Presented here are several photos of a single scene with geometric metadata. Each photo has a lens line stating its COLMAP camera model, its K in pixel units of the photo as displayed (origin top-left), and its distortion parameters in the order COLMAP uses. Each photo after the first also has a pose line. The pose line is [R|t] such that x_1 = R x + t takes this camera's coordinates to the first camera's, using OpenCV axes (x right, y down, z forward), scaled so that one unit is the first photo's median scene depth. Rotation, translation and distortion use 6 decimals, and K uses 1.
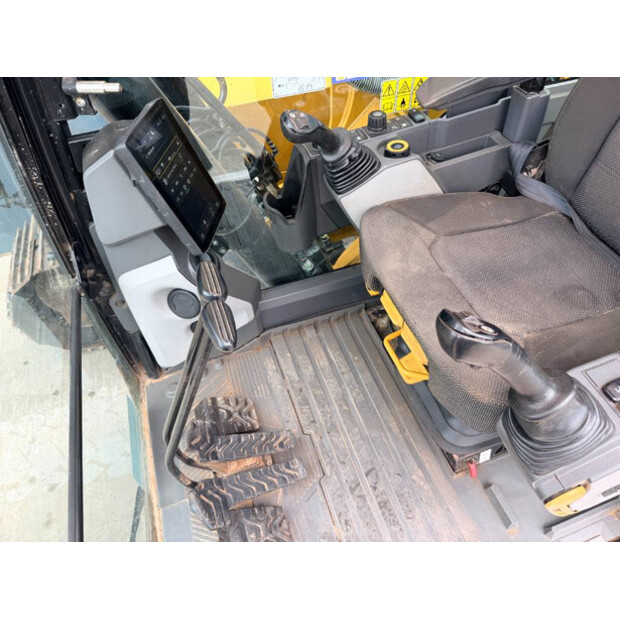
lens RADIAL K [[429.0, 0, 308.8], [0, 429.0, 301.6], [0, 0, 1]] dist [-0.016193, 0.000221]
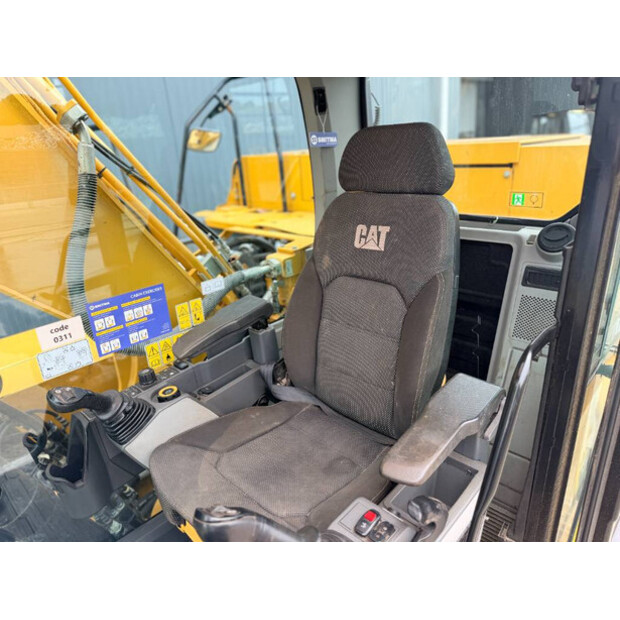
lens RADIAL K [[429.0, 0, 308.8], [0, 429.0, 301.6], [0, 0, 1]] dist [-0.016193, 0.000221]
pose [[0.894279, -0.171474, 0.413354, 0.105291], [0.359213, 0.825925, -0.434526, 0.091876], [-0.266890, 0.537070, 0.800204, -0.200595]]
